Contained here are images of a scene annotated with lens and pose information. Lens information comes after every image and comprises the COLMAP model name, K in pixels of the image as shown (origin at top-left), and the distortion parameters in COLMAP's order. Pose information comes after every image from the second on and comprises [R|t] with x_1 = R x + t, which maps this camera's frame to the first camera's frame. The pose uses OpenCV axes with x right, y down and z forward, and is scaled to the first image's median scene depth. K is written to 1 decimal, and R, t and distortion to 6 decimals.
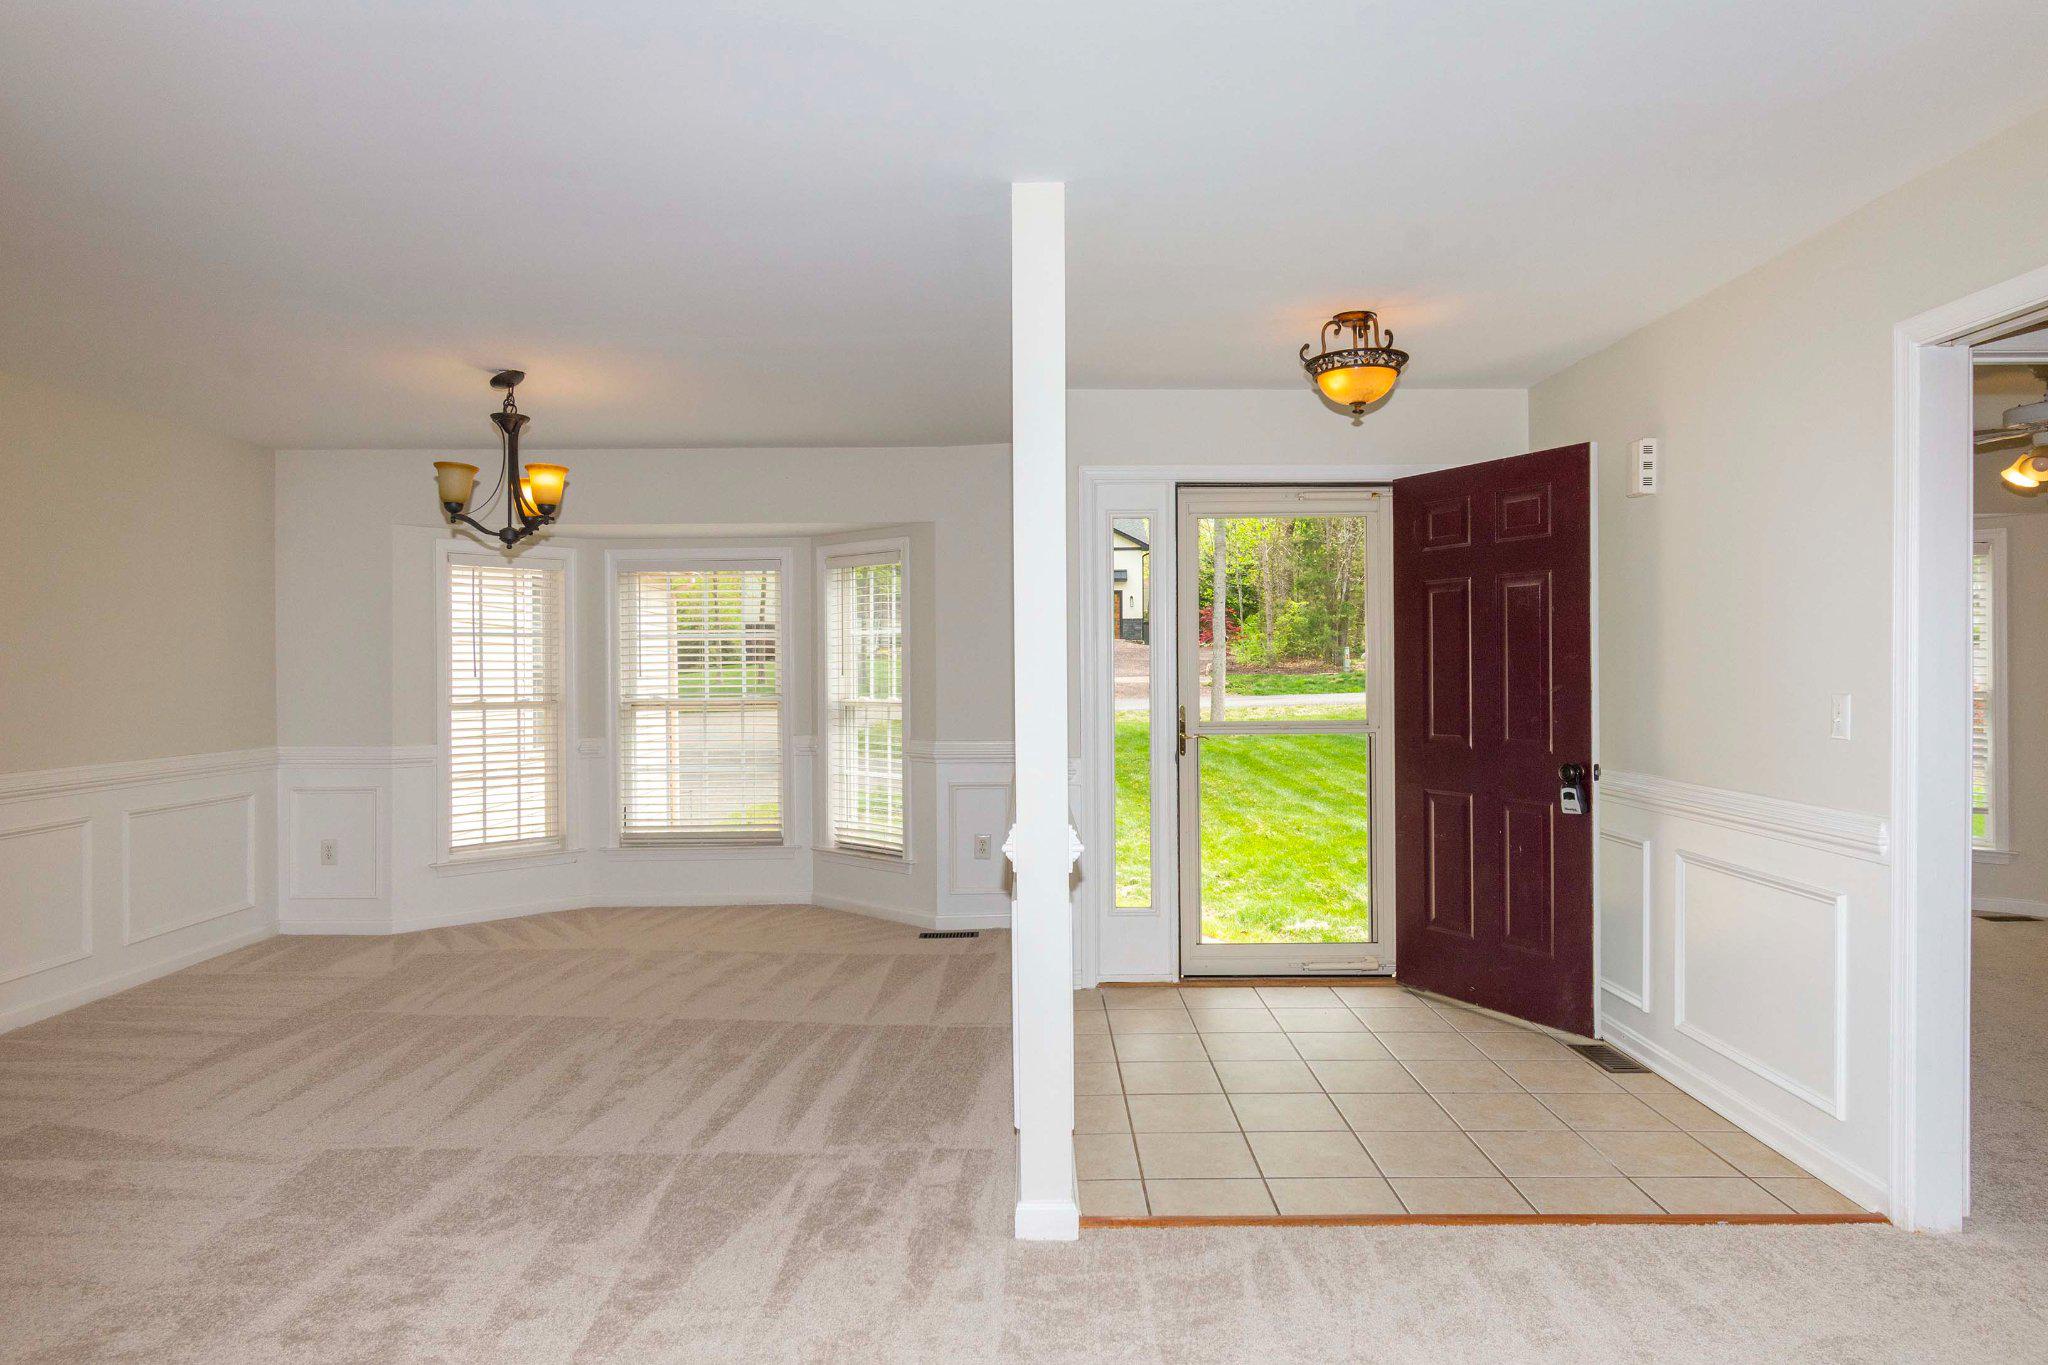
lens RADIAL K [[1229.2, 0, 1020.7], [0, 1229.2, 670.4], [0, 0, 1]] dist [0.001209, 0.000381]
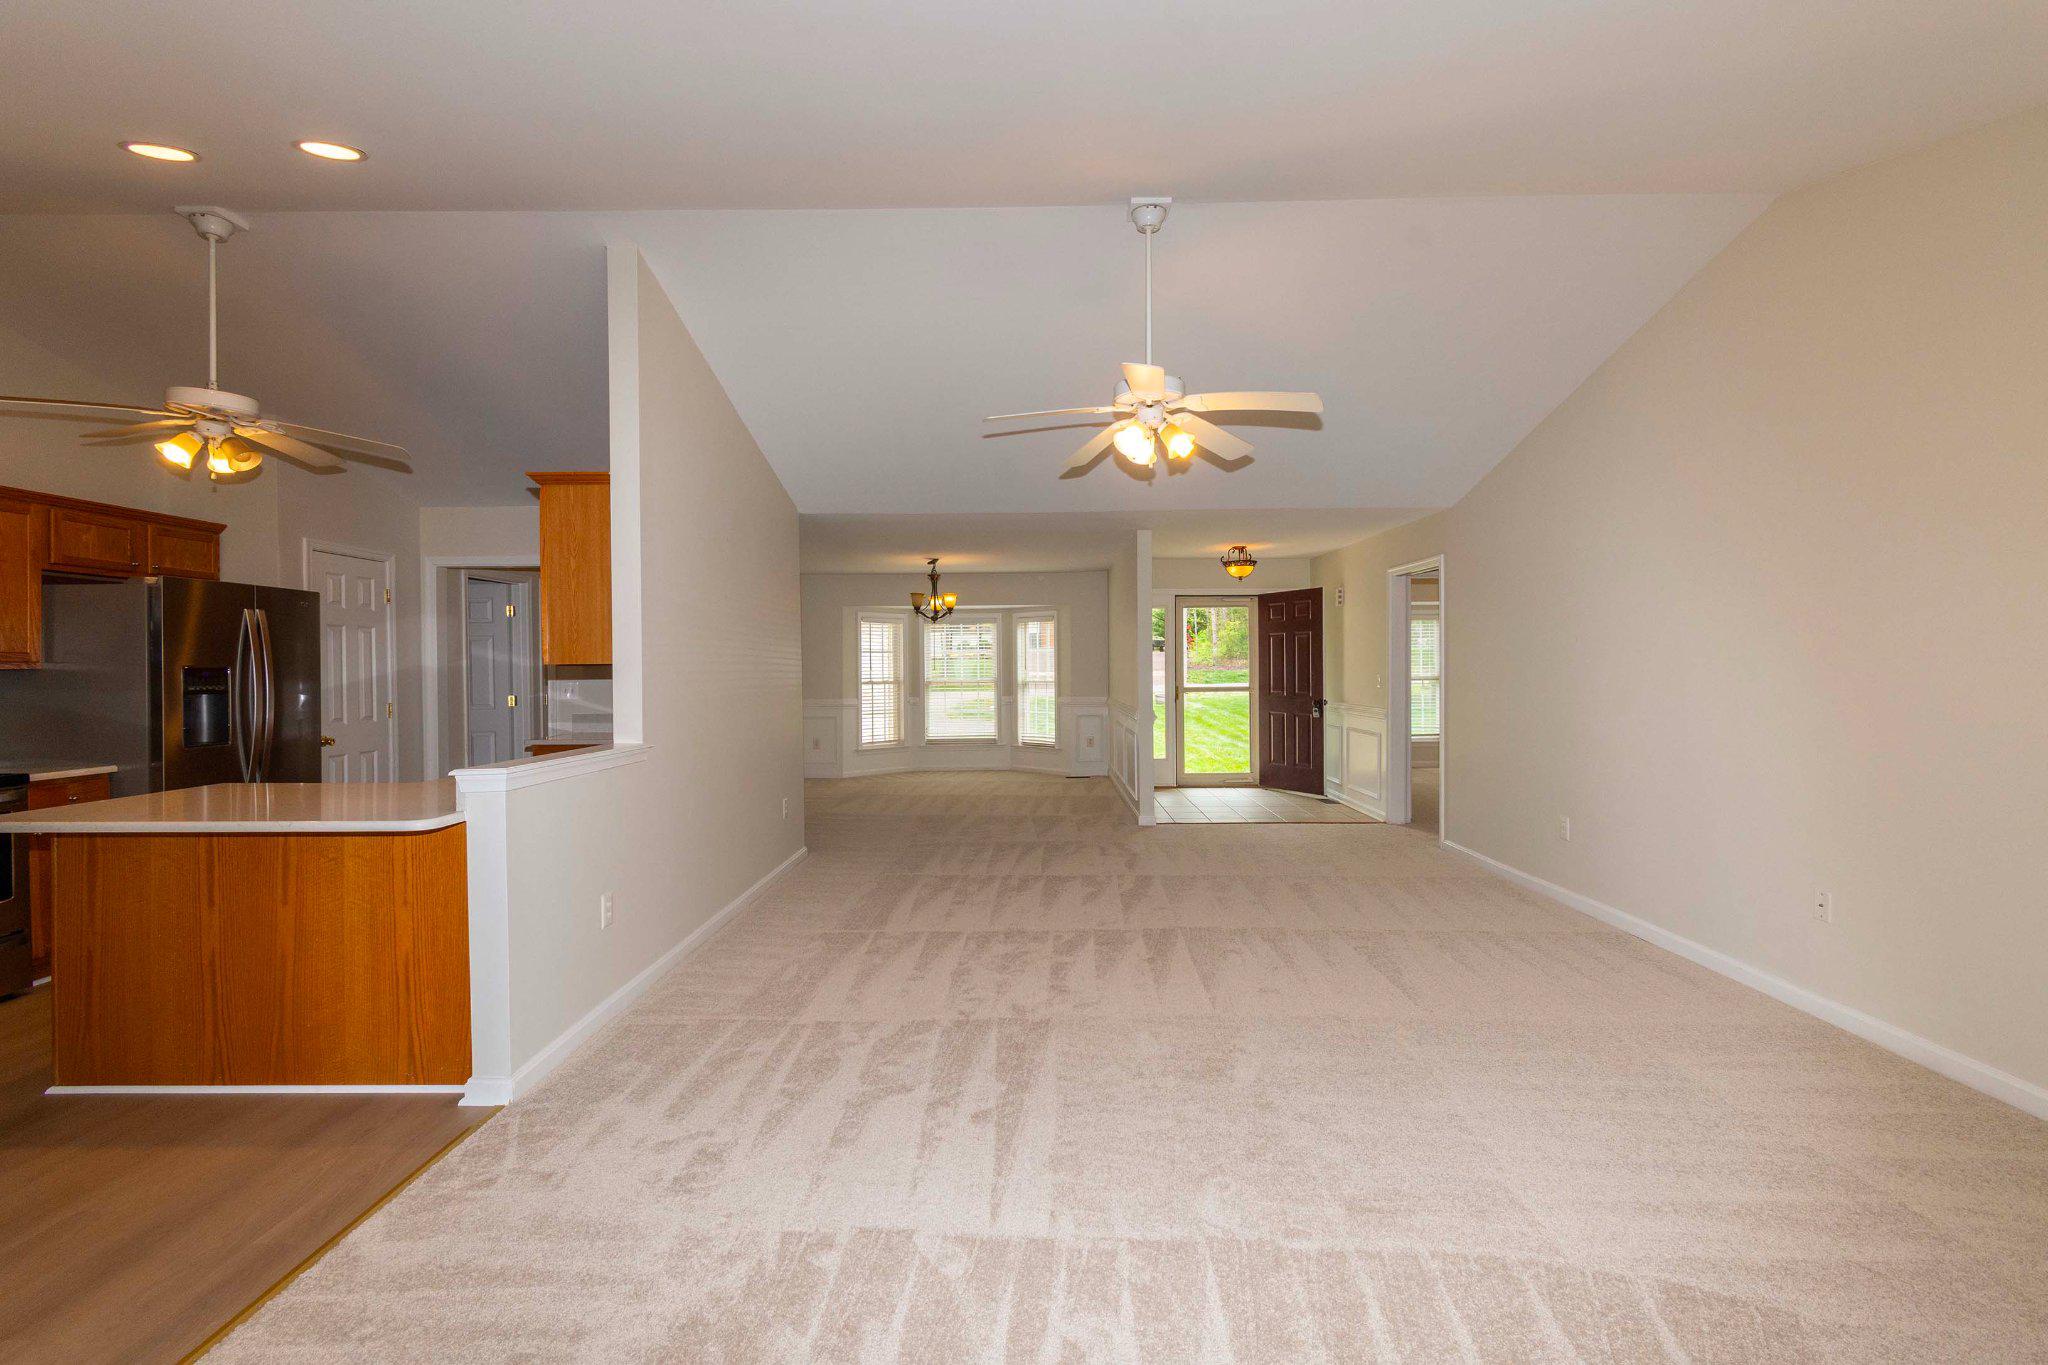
lens RADIAL K [[903.7, 0, 1024.1], [0, 903.7, 671.1], [0, 0, 1]] dist [-0.000408, 0.000685]
pose [[0.999961, -0.000639, -0.008858, -0.138065], [0.000674, 0.999992, 0.003943, 0.000192], [0.008855, -0.003949, 0.999953, -0.717984]]
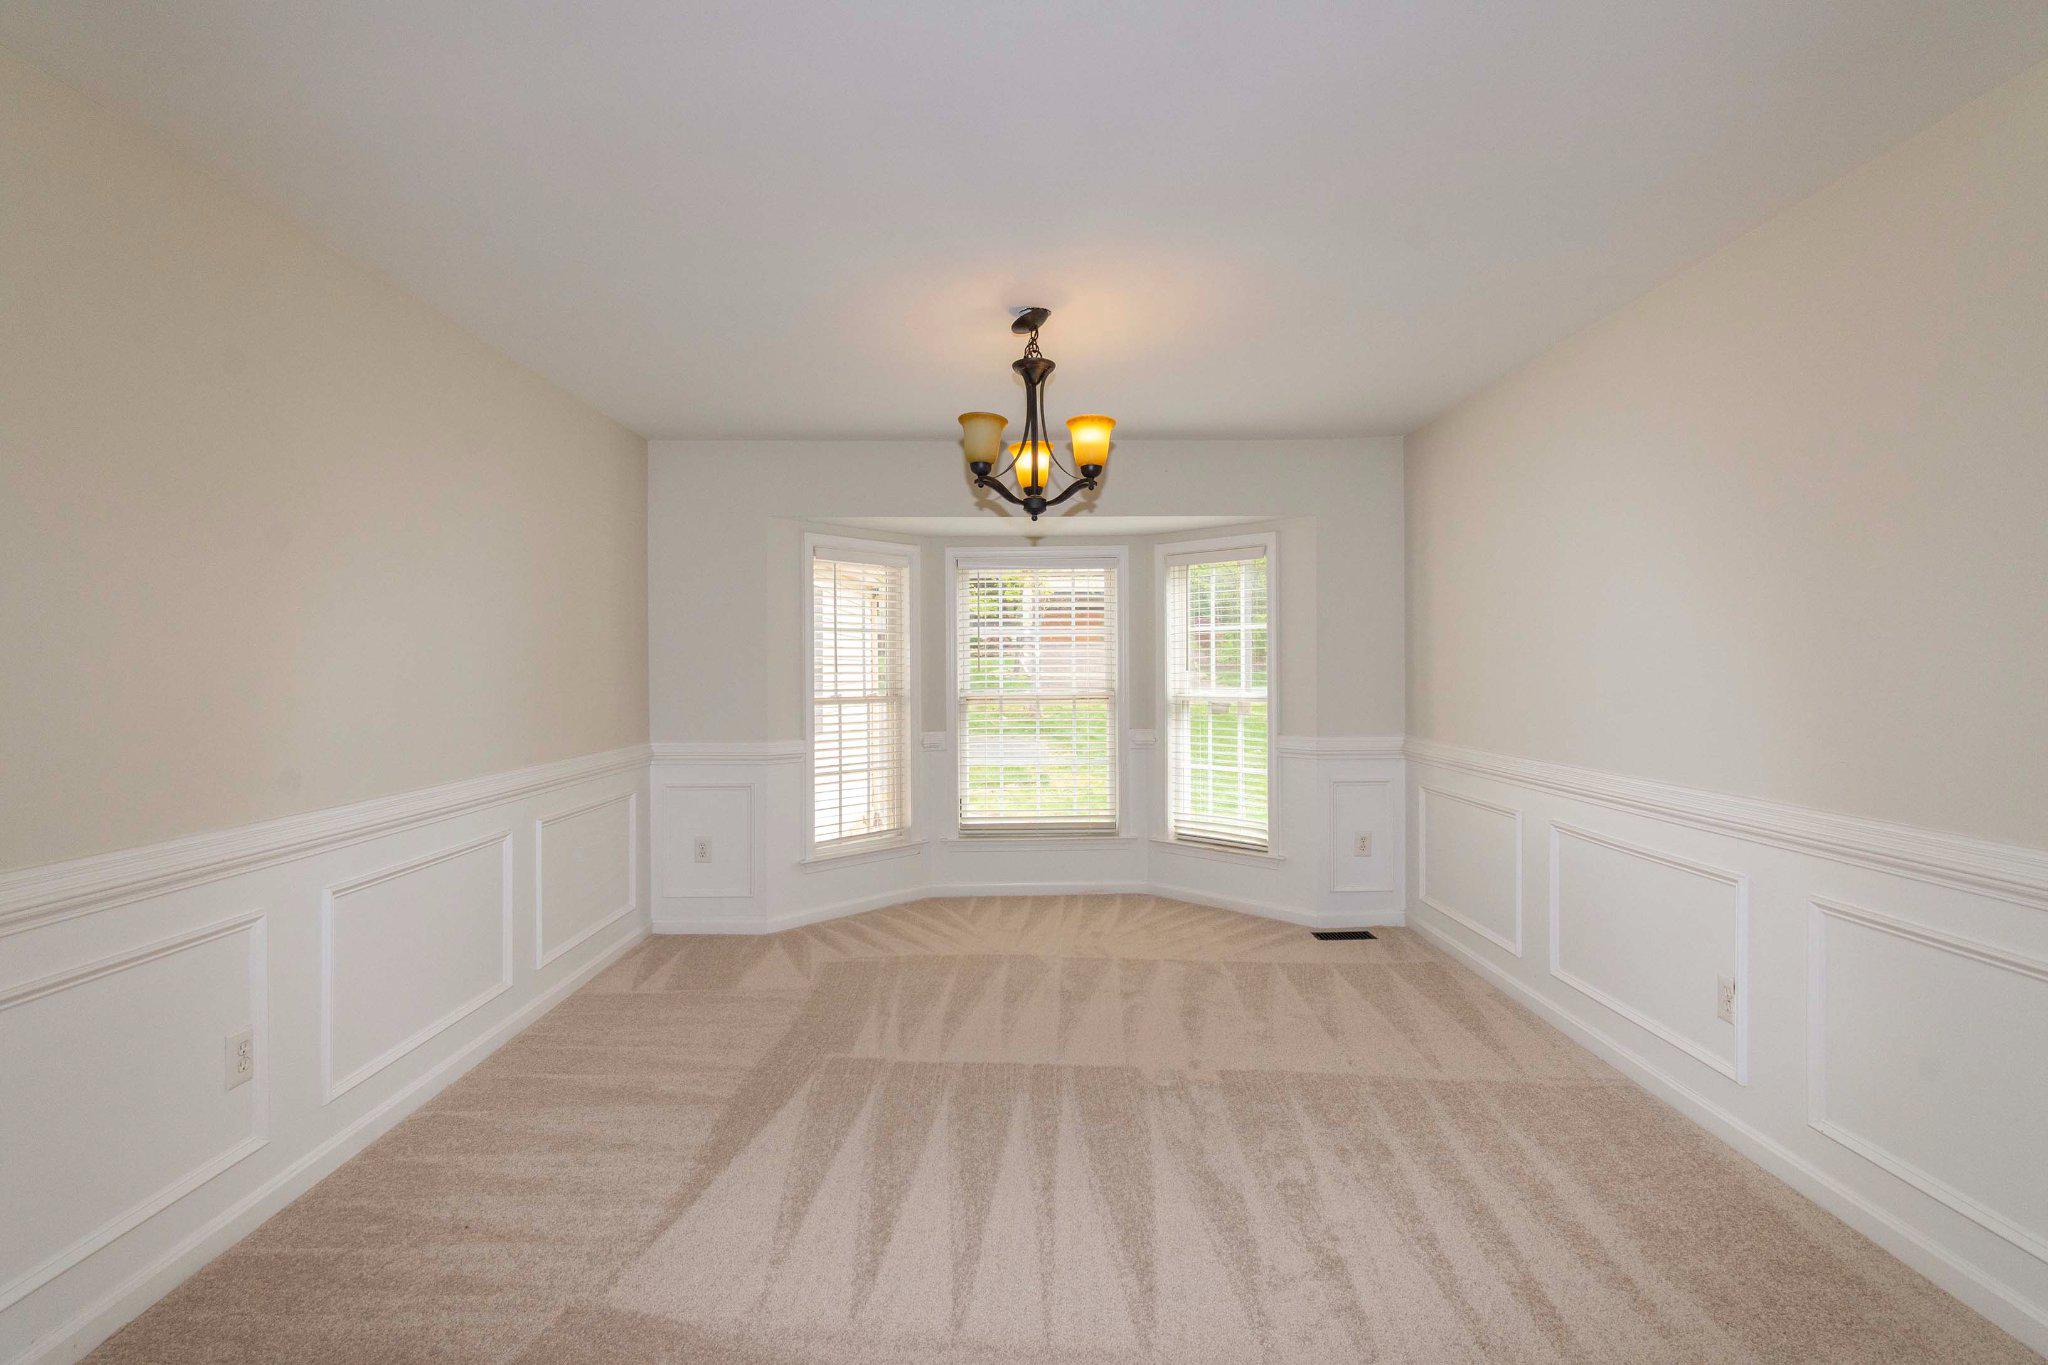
lens RADIAL K [[903.7, 0, 1024.1], [0, 903.7, 671.1], [0, 0, 1]] dist [-0.000408, 0.000685]
pose [[0.999887, 0.001211, 0.015005, -0.303618], [-0.001267, 0.999992, 0.003741, 0.001780], [-0.015001, -0.003759, 0.999880, 0.265949]]
